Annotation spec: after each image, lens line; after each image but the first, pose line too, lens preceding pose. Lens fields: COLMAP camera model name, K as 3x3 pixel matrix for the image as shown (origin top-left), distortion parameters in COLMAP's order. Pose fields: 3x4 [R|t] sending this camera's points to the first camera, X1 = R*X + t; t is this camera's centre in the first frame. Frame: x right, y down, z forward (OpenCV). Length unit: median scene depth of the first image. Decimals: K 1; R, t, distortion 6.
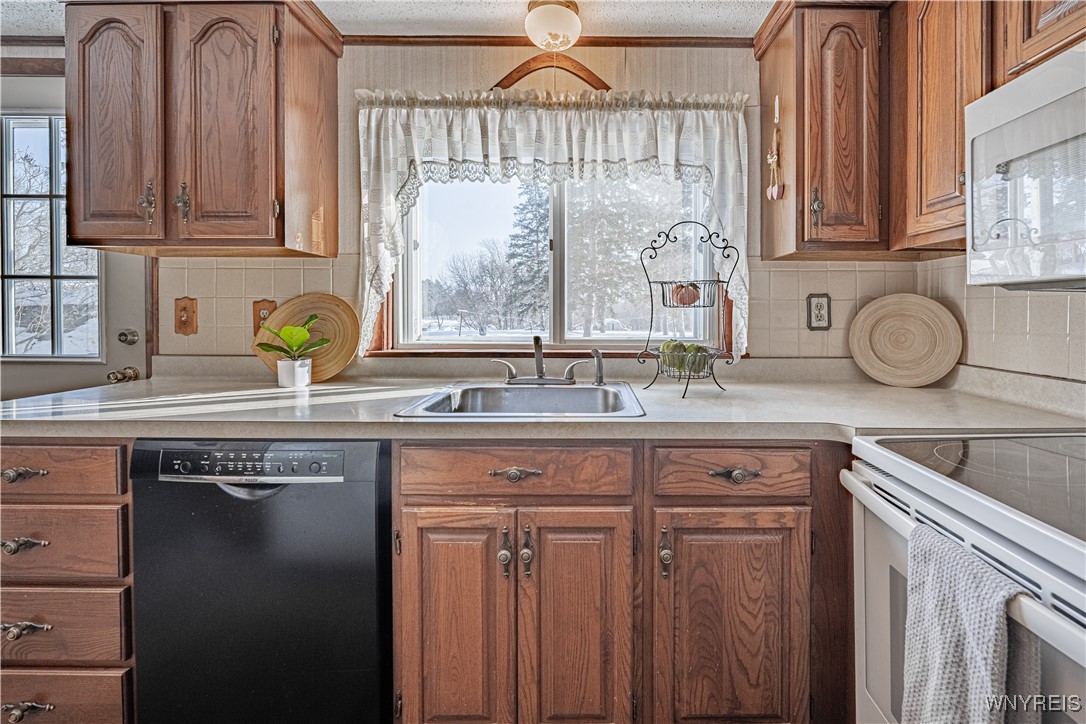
lens RADIAL K [[468.2, 0, 592.5], [0, 468.2, 317.0], [0, 0, 1]] dist [-0.007313, 0.000636]
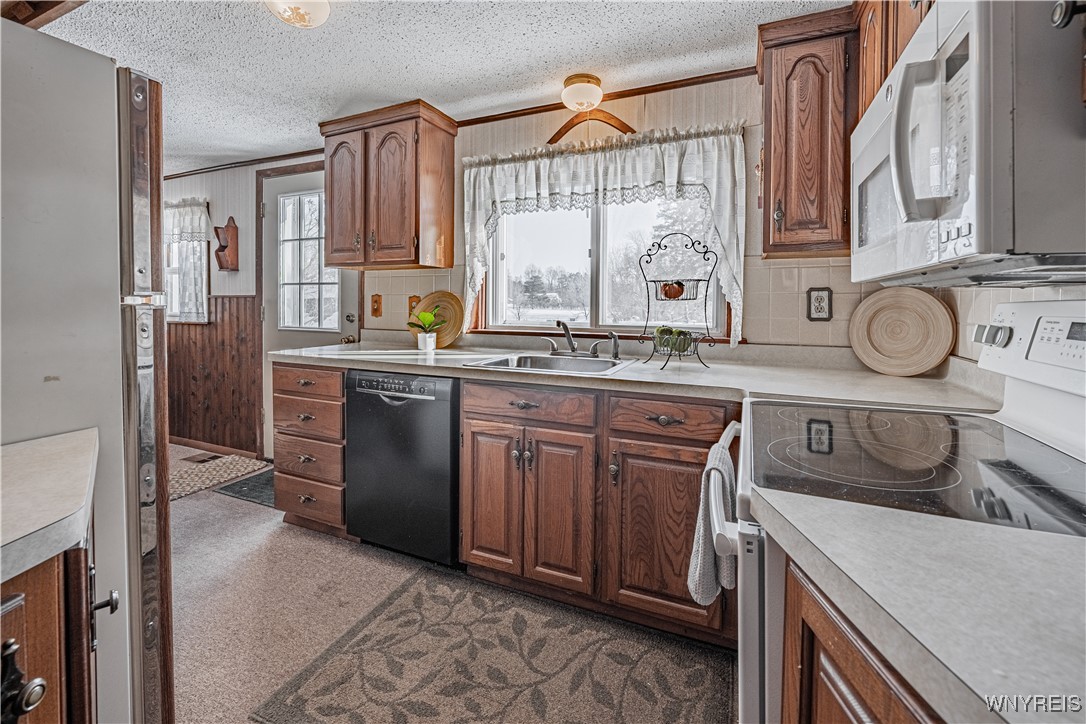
lens RADIAL K [[468.2, 0, 531.7], [0, 468.2, 305.7], [0, 0, 1]] dist [-0.007313, 0.000636]
pose [[0.904739, 0.003645, -0.425952, 0.390275], [-0.006110, 0.999972, -0.004422, 0.001978], [0.425923, 0.006603, 0.904735, -0.316971]]
